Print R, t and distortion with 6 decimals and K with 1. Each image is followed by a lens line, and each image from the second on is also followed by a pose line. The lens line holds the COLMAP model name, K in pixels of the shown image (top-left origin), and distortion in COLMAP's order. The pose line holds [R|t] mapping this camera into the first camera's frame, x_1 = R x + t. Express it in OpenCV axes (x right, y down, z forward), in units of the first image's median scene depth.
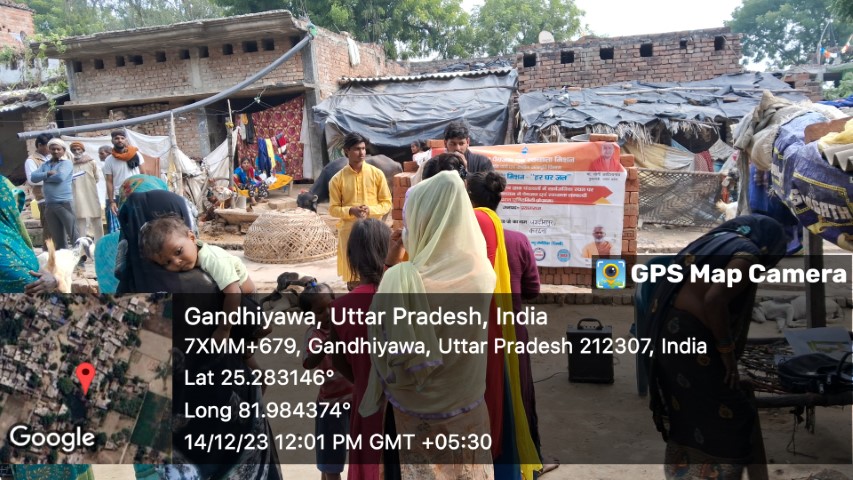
lens RADIAL K [[665.7, 0, 428.3], [0, 665.7, 242.4], [0, 0, 1]] dist [0.002758, -0.068188]
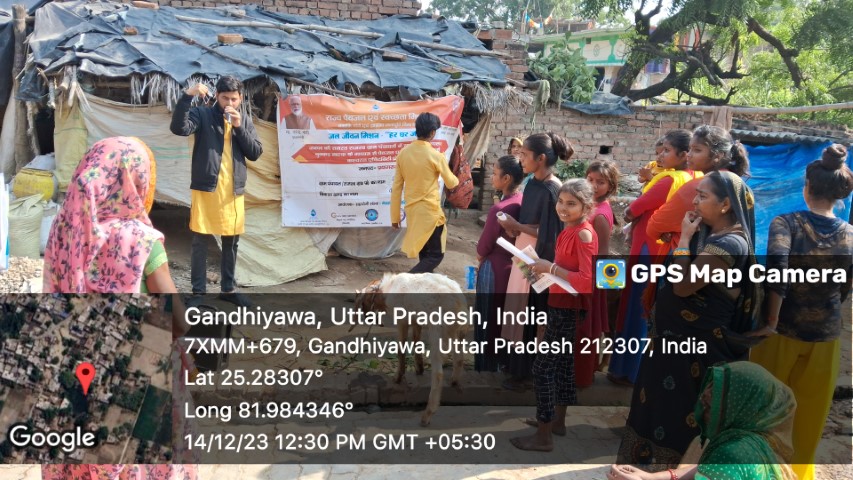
lens RADIAL K [[664.4, 0, 428.5], [0, 664.4, 242.6], [0, 0, 1]] dist [-0.001449, -0.005247]
pose [[0.917036, 0.011289, 0.398645, 0.237847], [-0.045403, 0.996056, 0.076236, -0.091215], [-0.396212, -0.088010, 0.913931, 0.407817]]
